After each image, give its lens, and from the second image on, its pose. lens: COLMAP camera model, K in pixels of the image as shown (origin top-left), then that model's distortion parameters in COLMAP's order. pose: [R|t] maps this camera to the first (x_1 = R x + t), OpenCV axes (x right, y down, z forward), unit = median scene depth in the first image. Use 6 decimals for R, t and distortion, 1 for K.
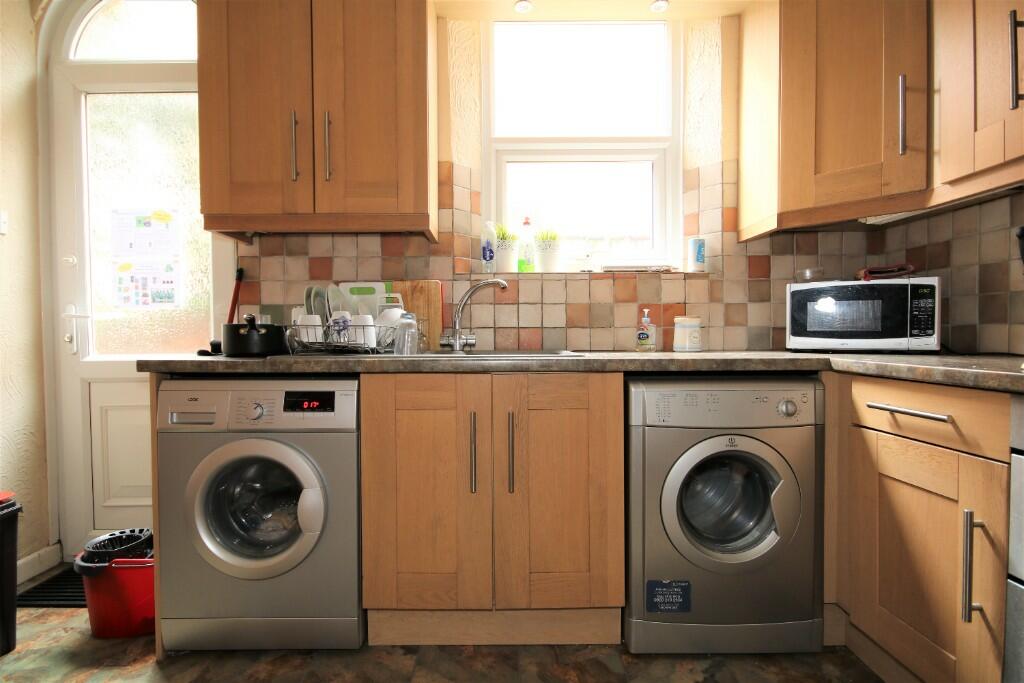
lens RADIAL K [[496.6, 0, 495.7], [0, 496.6, 342.1], [0, 0, 1]] dist [0.006674, -0.006470]
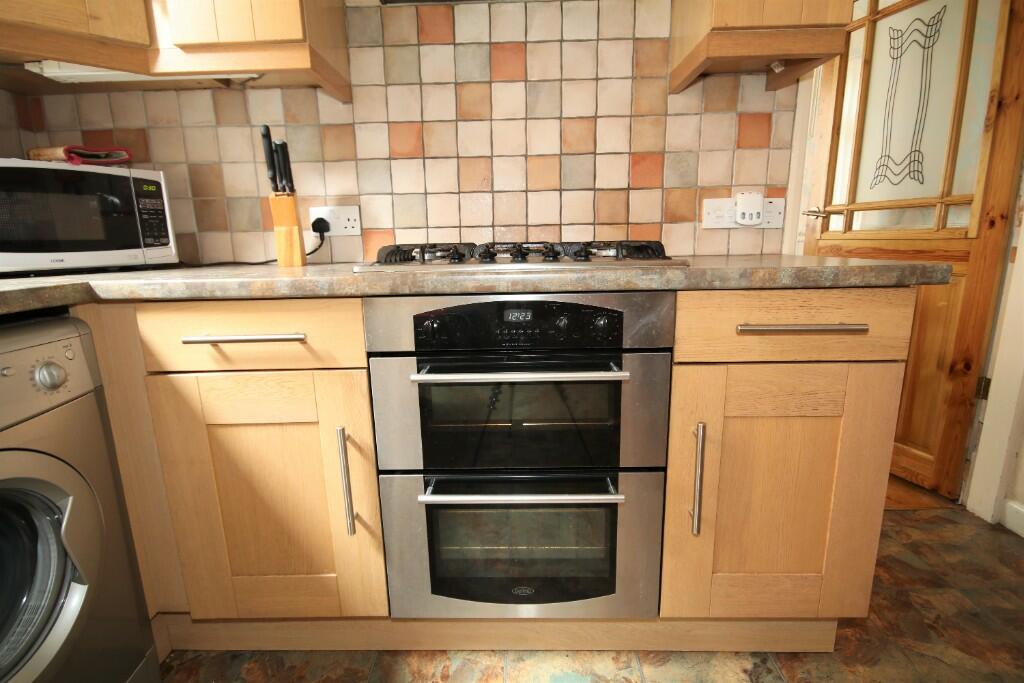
lens RADIAL K [[496.6, 0, 510.2], [0, 496.6, 343.0], [0, 0, 1]] dist [0.006674, -0.006470]
pose [[0.009519, -0.202342, 0.979269, 0.043303], [0.042083, 0.978527, 0.201779, 0.003254], [-0.999069, 0.039289, 0.017830, 0.456179]]
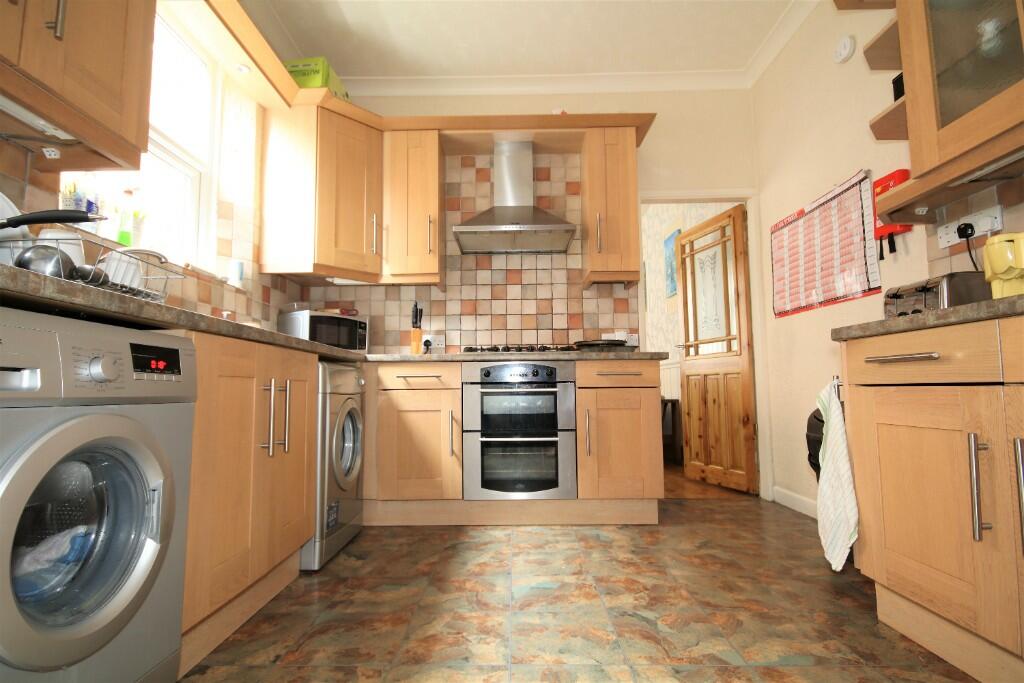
lens RADIAL K [[496.6, 0, 512.5], [0, 496.6, 345.6], [0, 0, 1]] dist [0.006674, -0.006470]
pose [[-0.002906, 0.093695, 0.995597, -1.088940], [0.031353, 0.995120, -0.093558, 0.180894], [-0.999504, 0.030943, -0.005830, 0.484582]]
